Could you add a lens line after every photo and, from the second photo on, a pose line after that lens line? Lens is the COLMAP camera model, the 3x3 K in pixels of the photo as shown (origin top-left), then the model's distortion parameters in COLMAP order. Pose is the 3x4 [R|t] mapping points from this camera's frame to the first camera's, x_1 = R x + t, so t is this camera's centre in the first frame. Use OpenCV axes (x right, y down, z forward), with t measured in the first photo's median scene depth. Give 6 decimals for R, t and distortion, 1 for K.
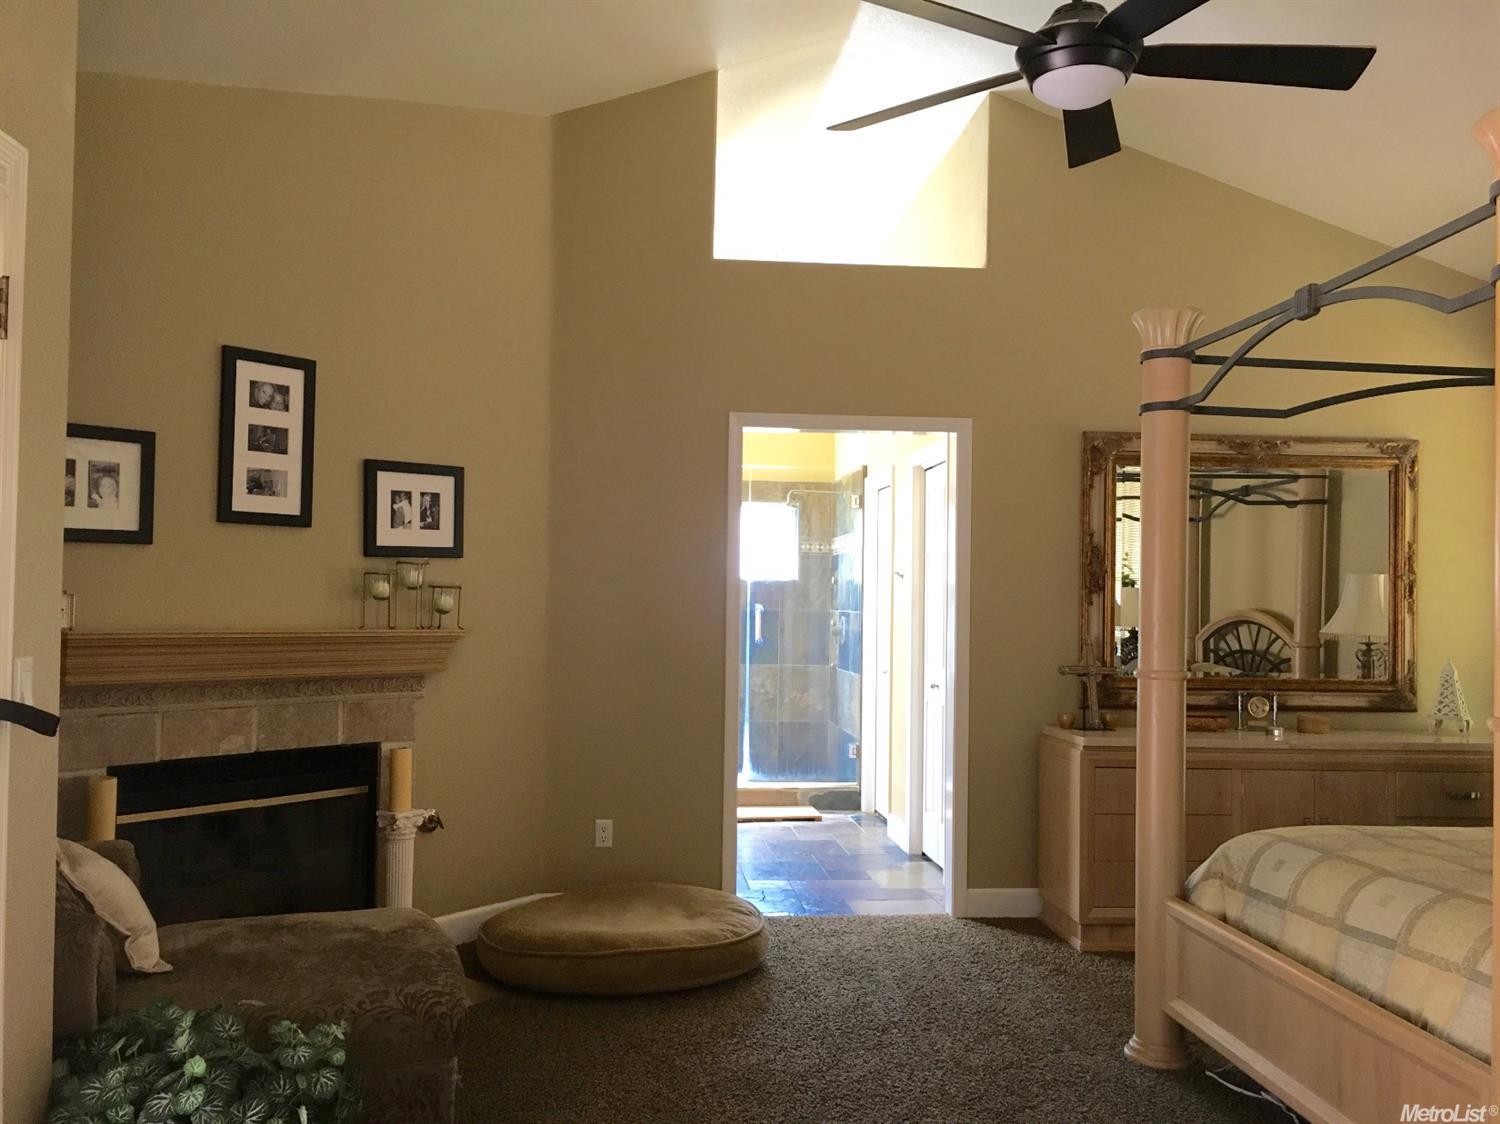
lens RADIAL K [[1256.7, 0, 750.5], [0, 1256.7, 562.9], [0, 0, 1]] dist [0.062759, 0.001422]
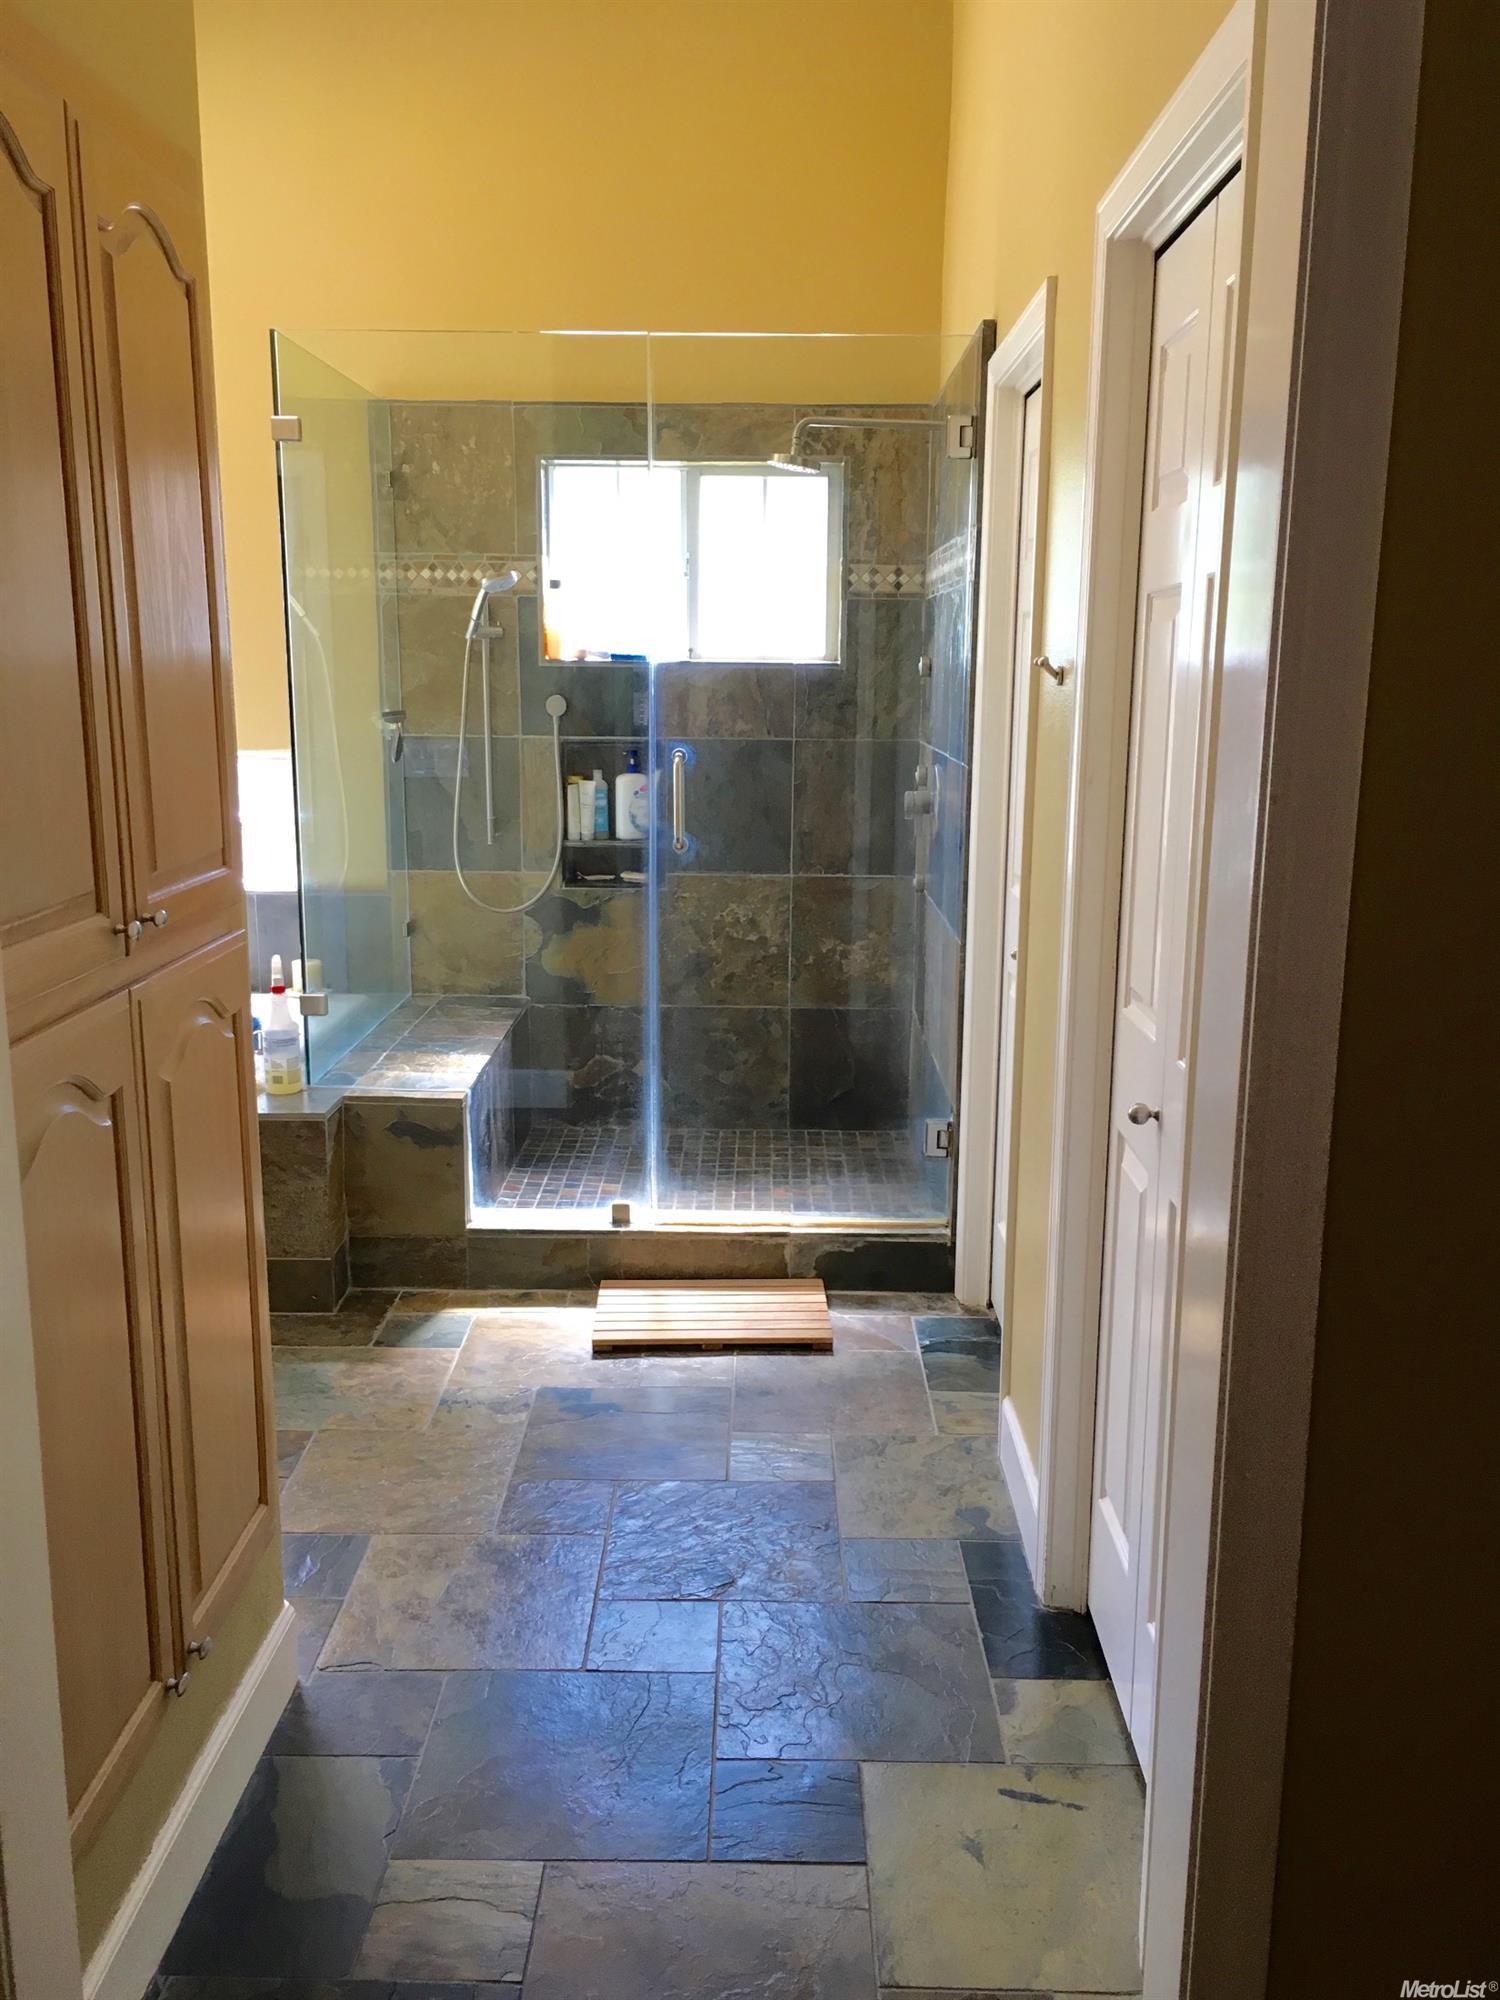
lens RADIAL K [[1675.6, 0, 747.9], [0, 1675.6, 1005.8], [0, 0, 1]] dist [0.062759, 0.001422]
pose [[0.993549, 0.013381, -0.112612, 0.080645], [0.013146, 0.972729, 0.231572, -0.005379], [0.112640, -0.231559, 0.966278, 0.516128]]
